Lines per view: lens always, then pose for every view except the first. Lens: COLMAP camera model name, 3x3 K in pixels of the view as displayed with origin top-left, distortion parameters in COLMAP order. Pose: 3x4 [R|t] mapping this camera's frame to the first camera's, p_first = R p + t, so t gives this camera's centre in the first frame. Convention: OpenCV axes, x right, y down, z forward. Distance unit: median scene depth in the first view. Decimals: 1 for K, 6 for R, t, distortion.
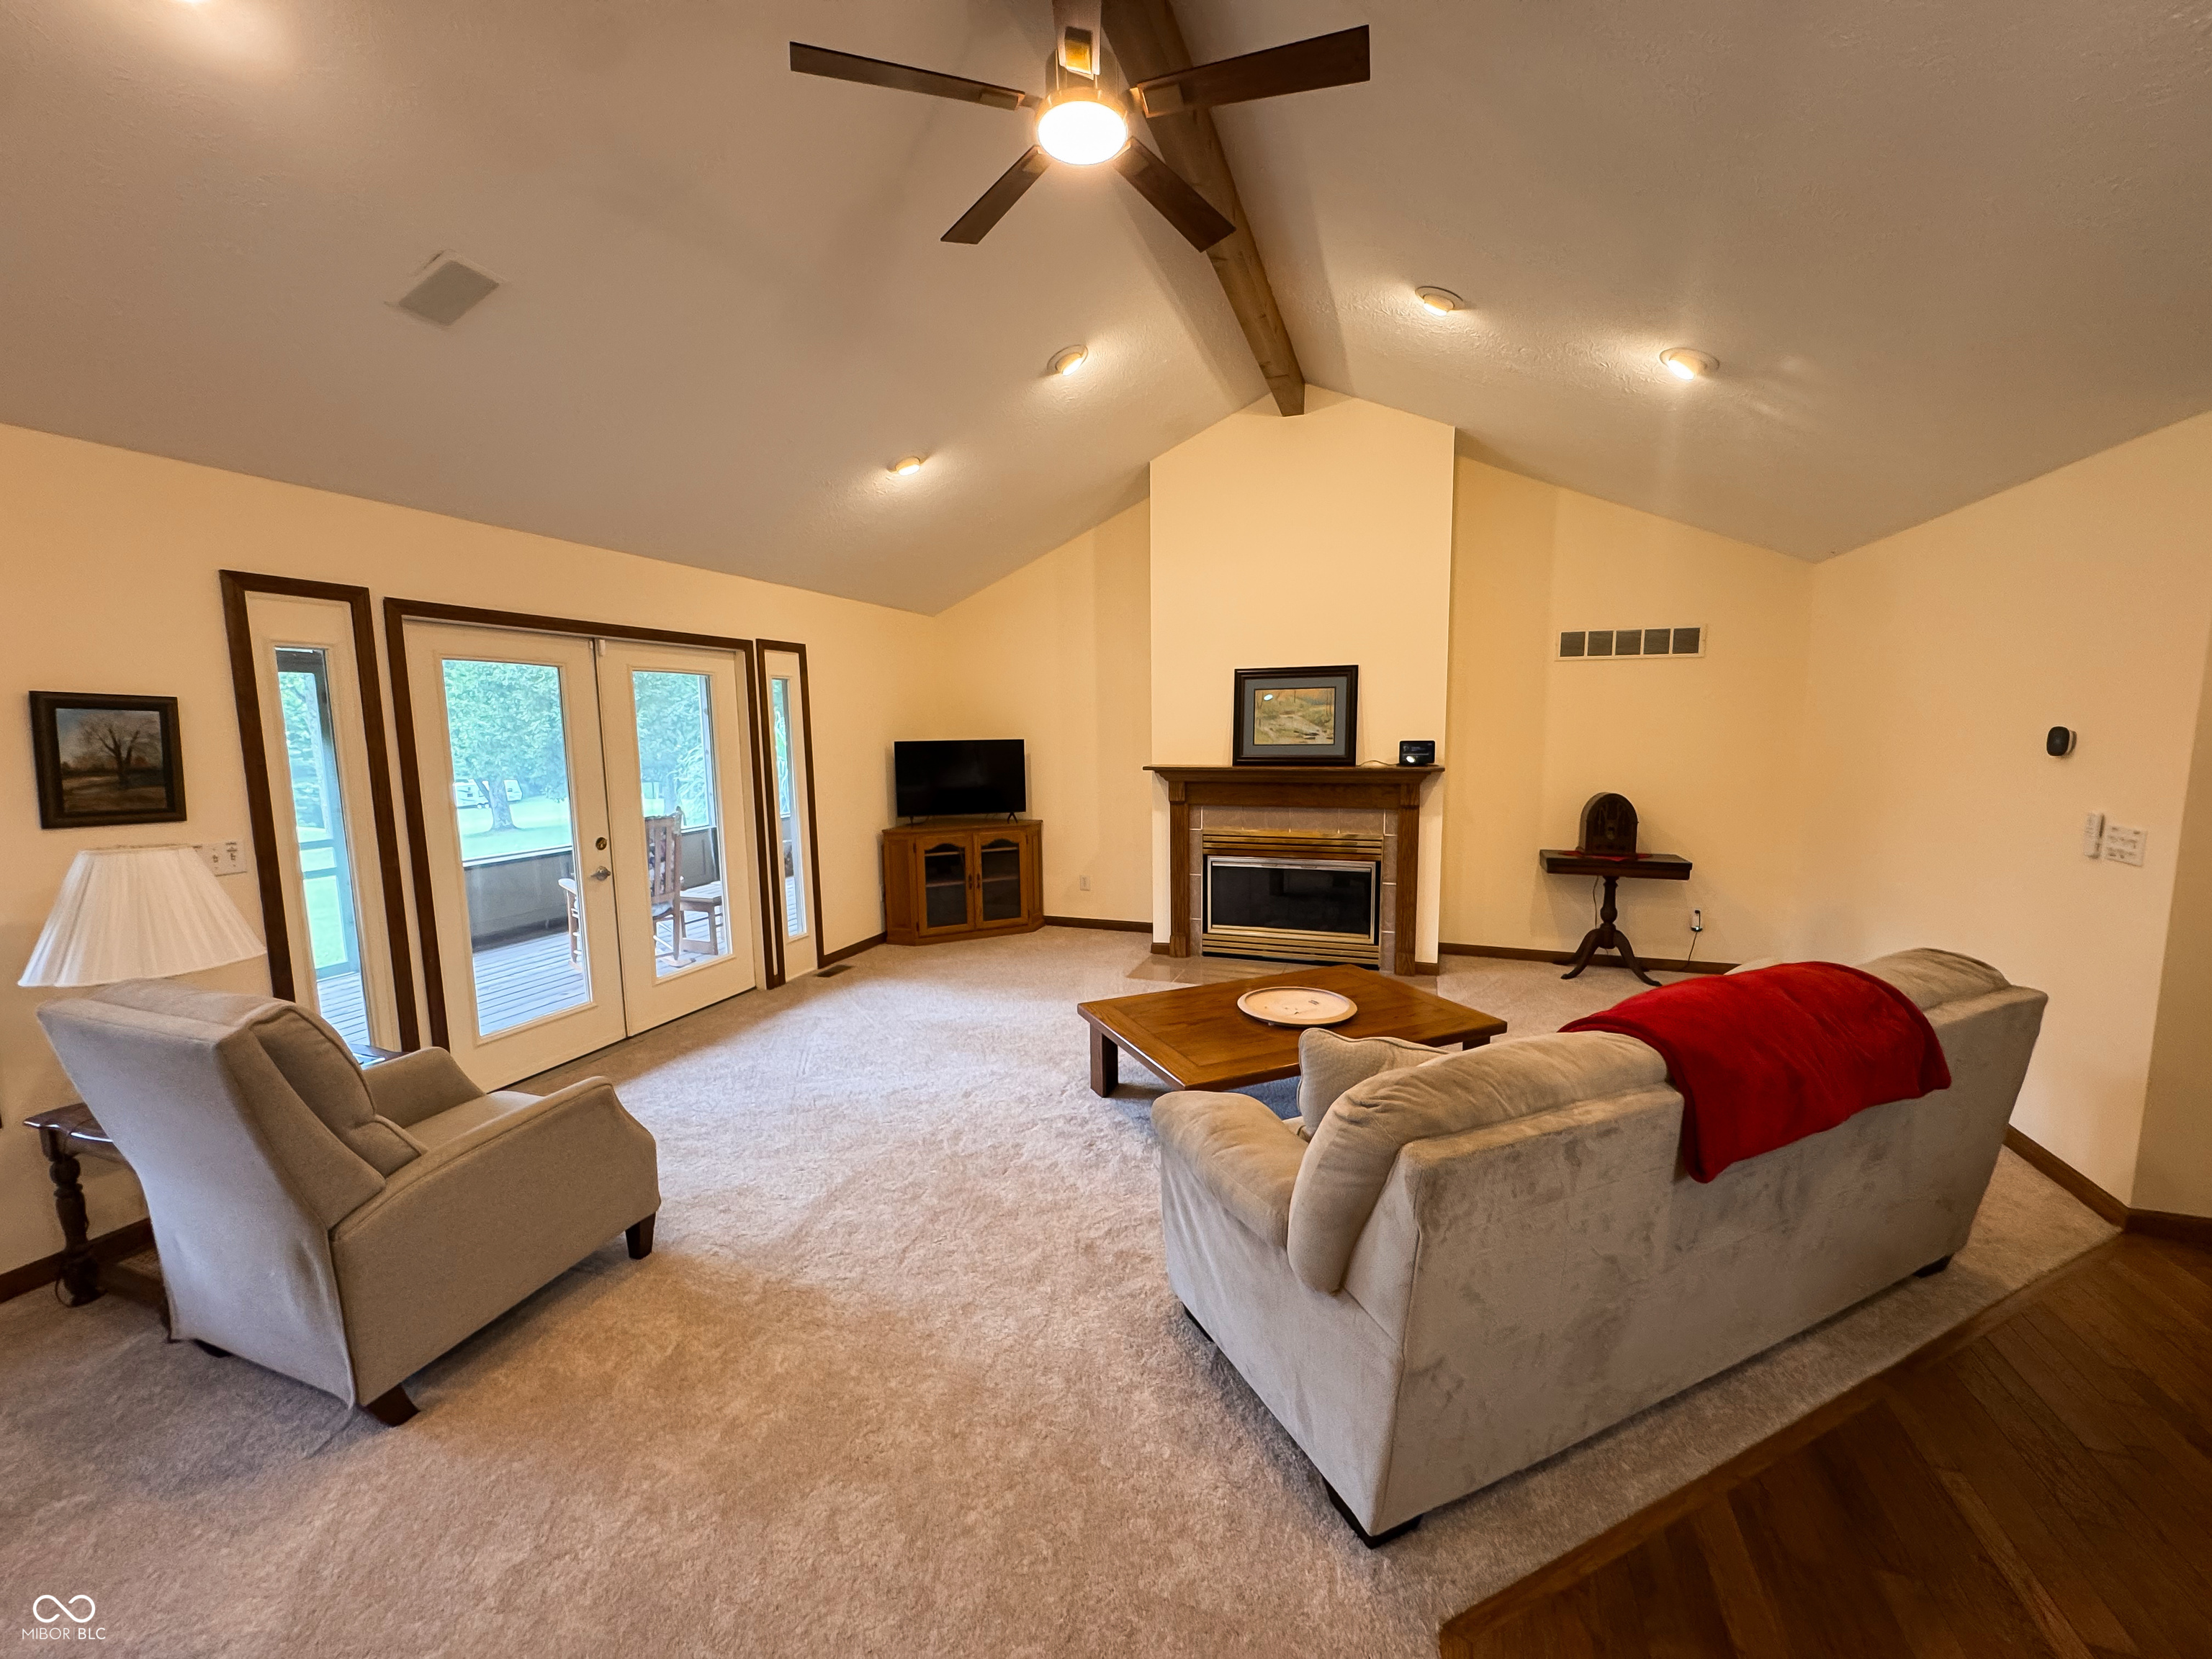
lens RADIAL K [[883.4, 0, 1106.0], [0, 883.4, 829.5], [0, 0, 1]] dist [-0.002650, -0.000108]
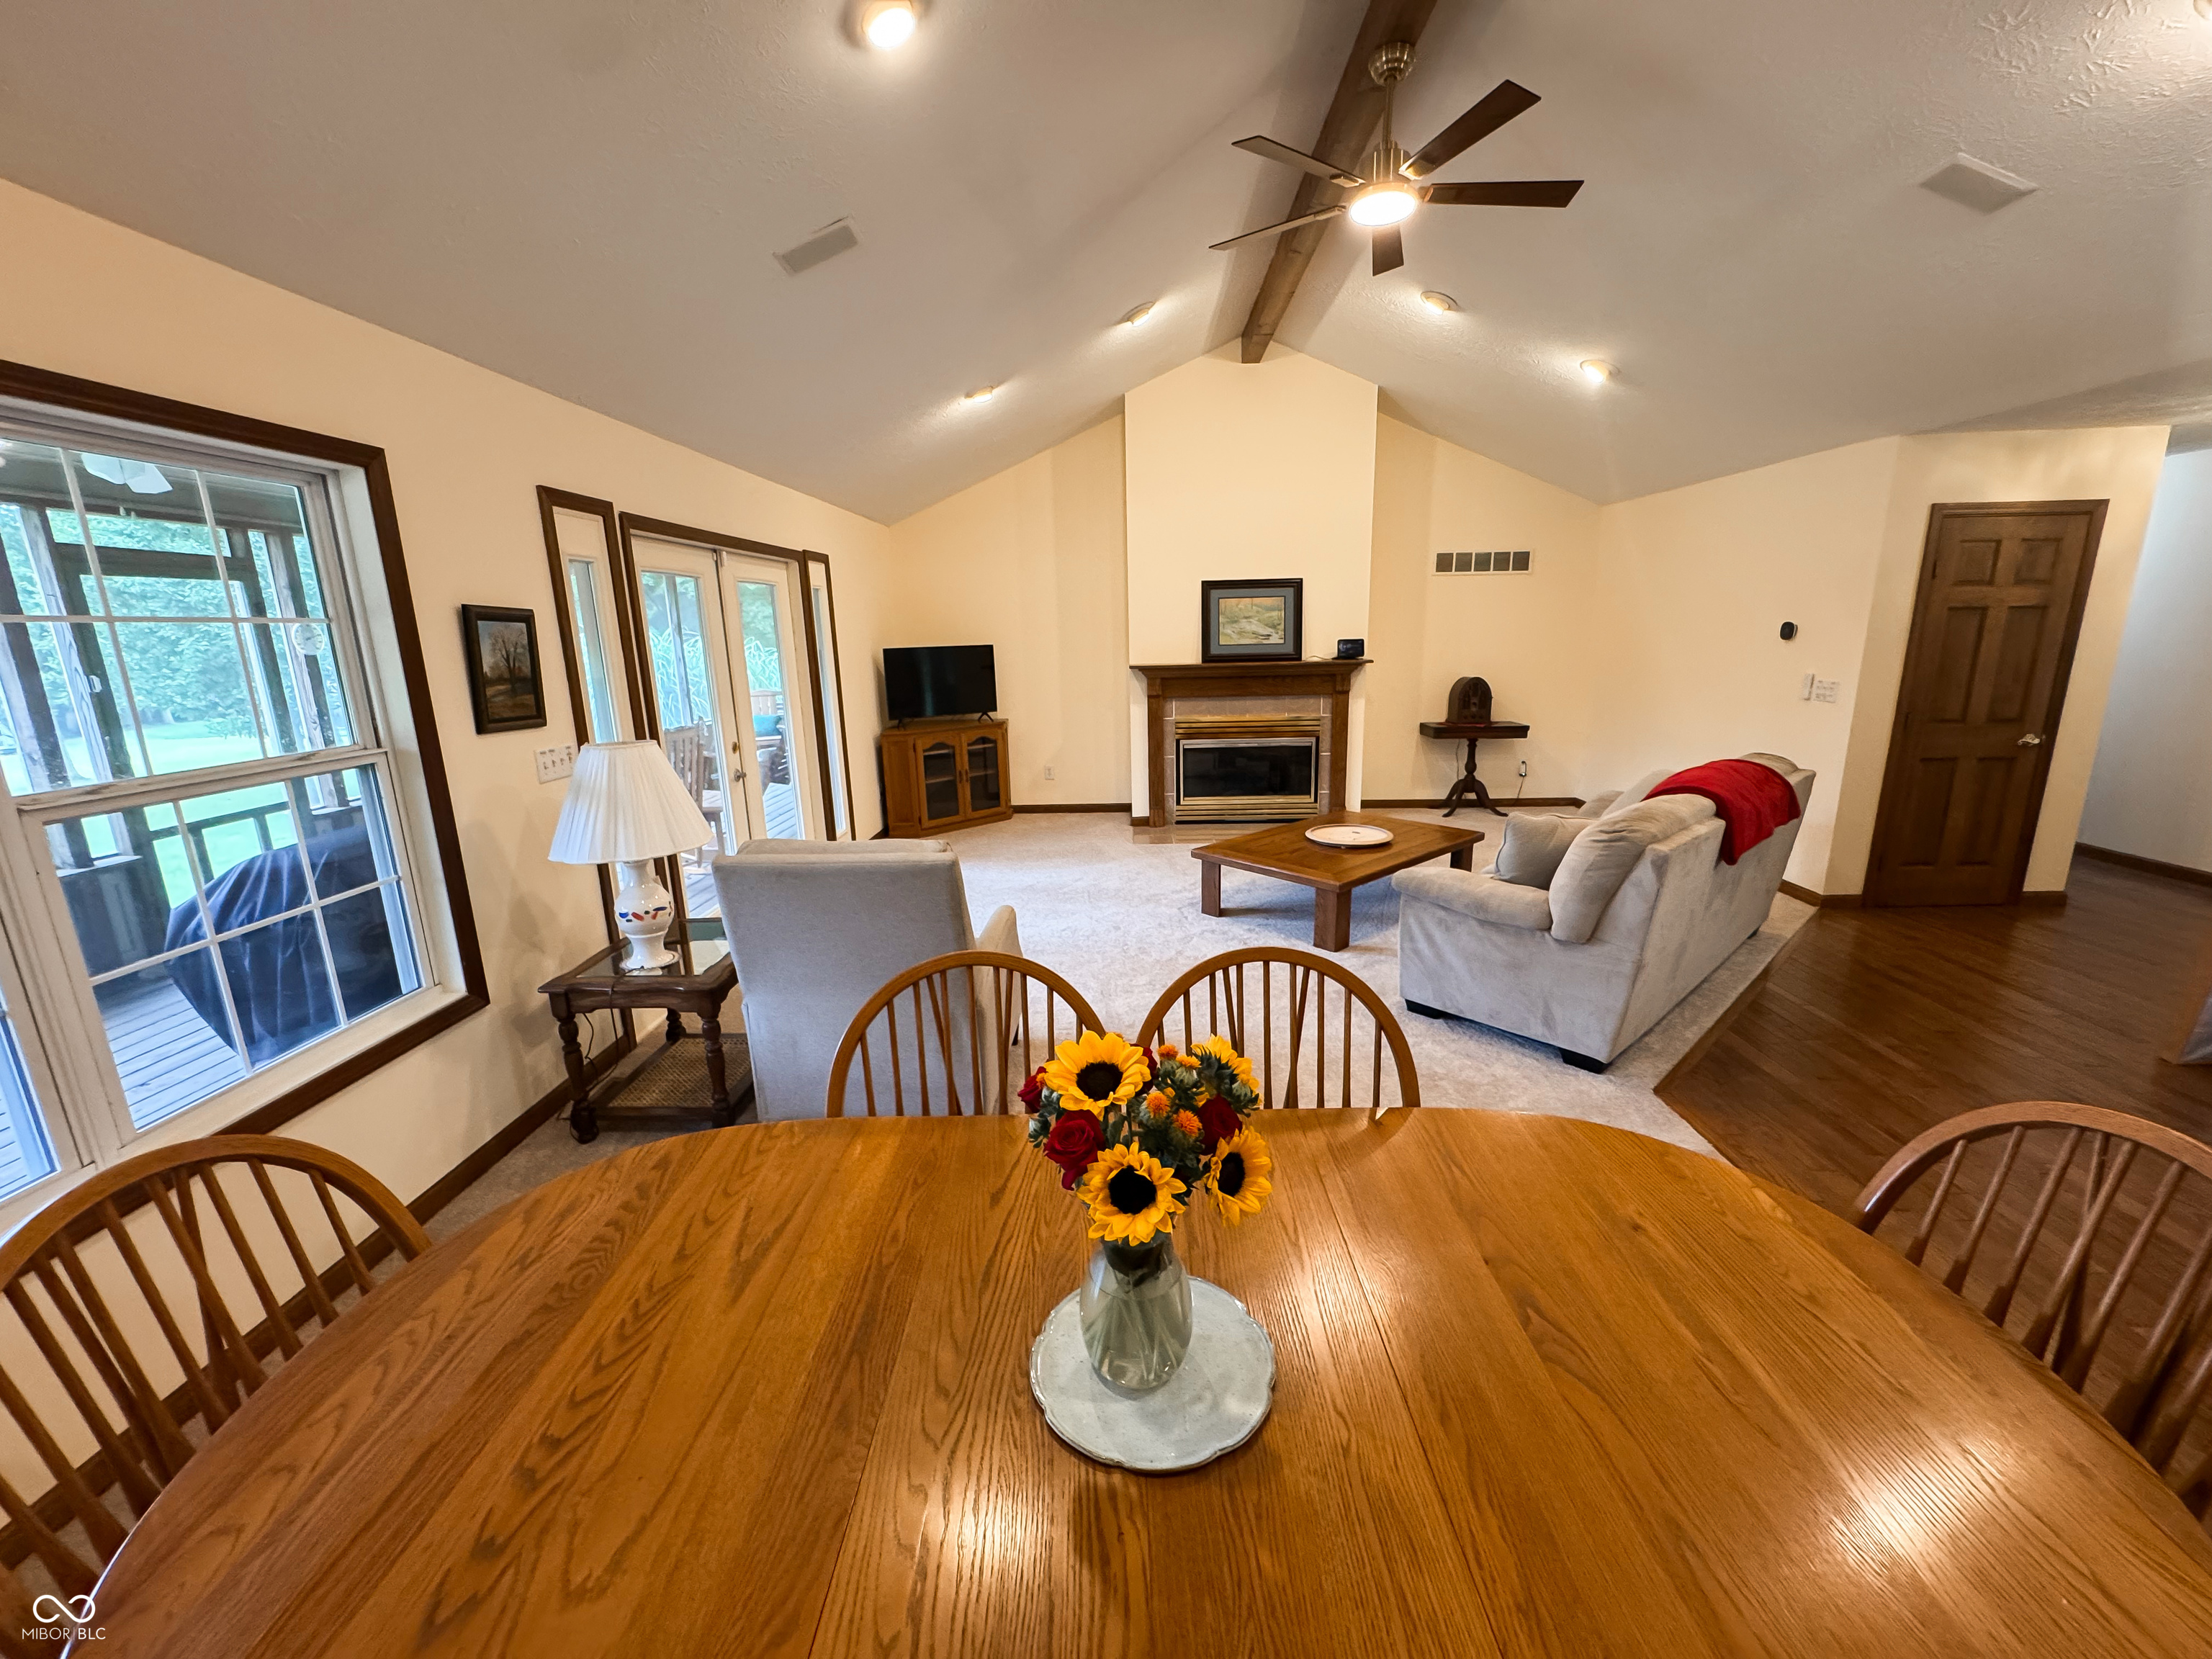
lens RADIAL K [[883.4, 0, 1106.0], [0, 883.4, 829.5], [0, 0, 1]] dist [-0.002650, -0.000108]
pose [[0.951983, -0.078802, 0.295837, -0.368823], [0.048380, 0.992886, 0.108792, 0.015975], [-0.302306, -0.089256, 0.949023, -0.123541]]
